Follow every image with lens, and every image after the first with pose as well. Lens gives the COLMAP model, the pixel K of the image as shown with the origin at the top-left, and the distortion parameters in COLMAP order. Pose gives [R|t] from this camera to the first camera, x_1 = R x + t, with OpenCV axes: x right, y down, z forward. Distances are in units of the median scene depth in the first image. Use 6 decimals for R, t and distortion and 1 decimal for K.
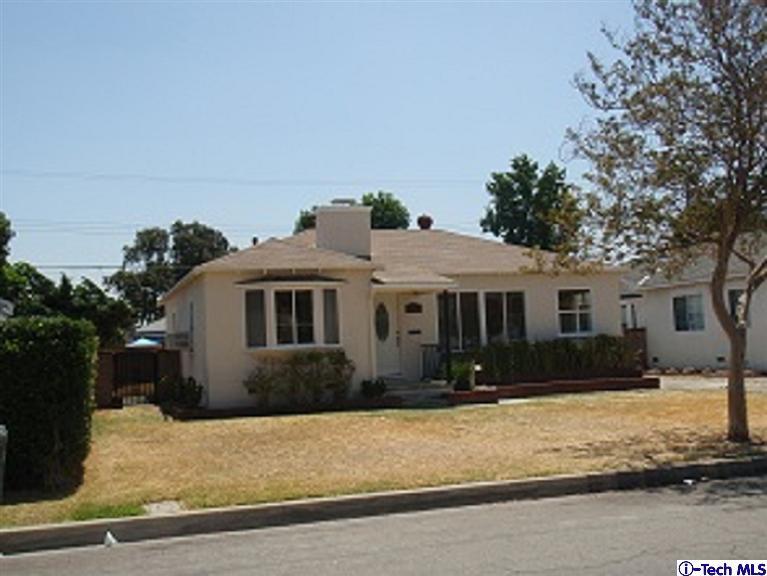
lens RADIAL K [[863.8, 0, 383.5], [0, 863.8, 288.0], [0, 0, 1]] dist [0.014290, -0.029833]
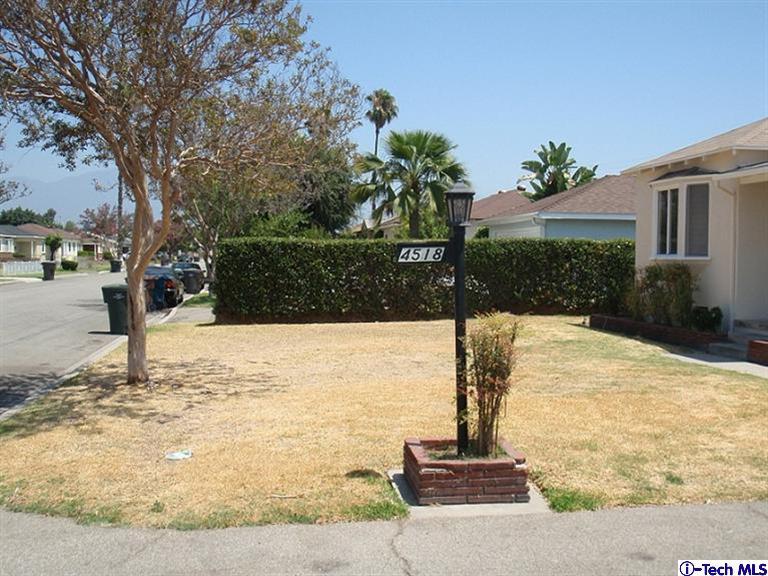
lens RADIAL K [[865.0, 0, 384.0], [0, 865.0, 288.0], [0, 0, 1]] dist [0.014290, -0.029833]
pose [[-0.193020, 0.084609, -0.977540, 0.751133], [0.086978, 0.993829, 0.068844, 0.015154], [0.977332, -0.071736, -0.199188, 0.869686]]
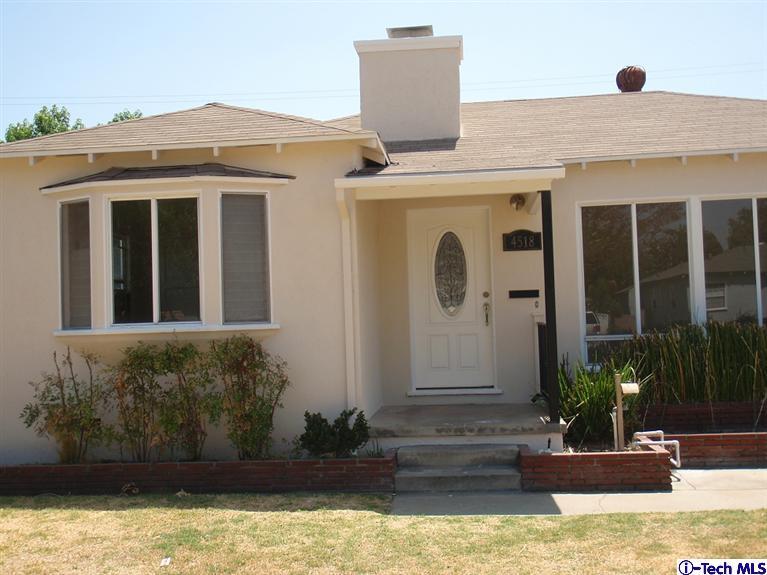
lens RADIAL K [[863.8, 0, 383.5], [0, 863.8, 287.5], [0, 0, 1]] dist [0.014290, -0.029833]
pose [[0.909807, -0.000474, -0.415032, 0.177476], [0.021558, 0.998703, 0.046119, 0.028807], [0.414472, -0.050907, 0.908637, 0.635538]]
